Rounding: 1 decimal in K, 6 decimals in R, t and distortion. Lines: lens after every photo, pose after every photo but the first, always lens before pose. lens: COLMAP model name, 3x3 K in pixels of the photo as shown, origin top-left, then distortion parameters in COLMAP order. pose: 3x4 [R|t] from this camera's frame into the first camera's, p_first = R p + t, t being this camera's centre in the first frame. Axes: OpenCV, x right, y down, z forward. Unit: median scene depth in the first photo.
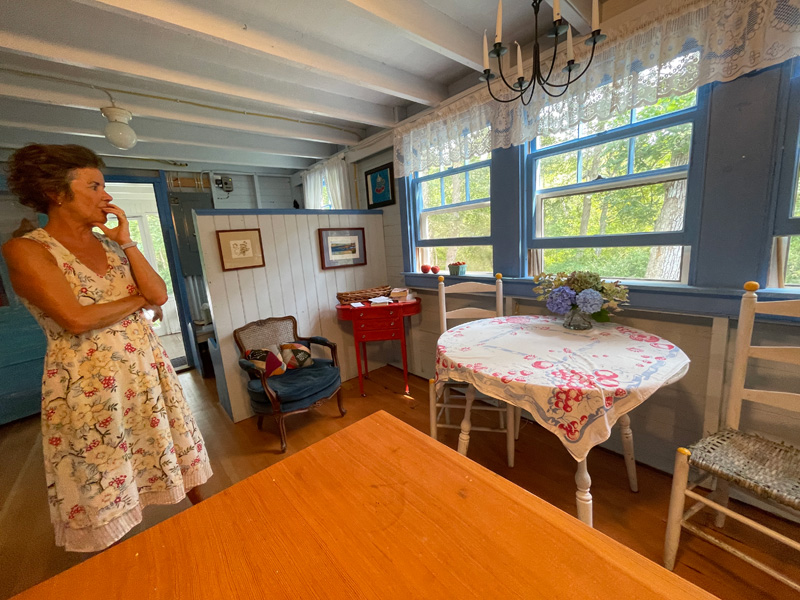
lens RADIAL K [[321.9, 0, 400.5], [0, 321.9, 298.9], [0, 0, 1]] dist [-0.001491, 0.000195]
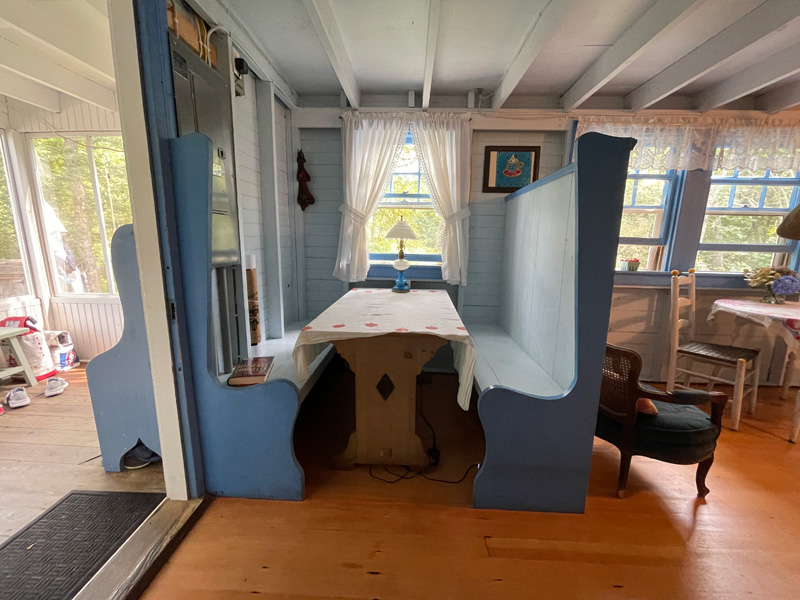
lens RADIAL K [[321.9, 0, 398.2], [0, 321.9, 298.6], [0, 0, 1]] dist [-0.001491, 0.000195]
pose [[0.690251, -0.049655, 0.721864, -1.283650], [0.059179, 0.998174, 0.012074, -0.043284], [-0.721146, 0.034385, 0.691929, 0.891895]]
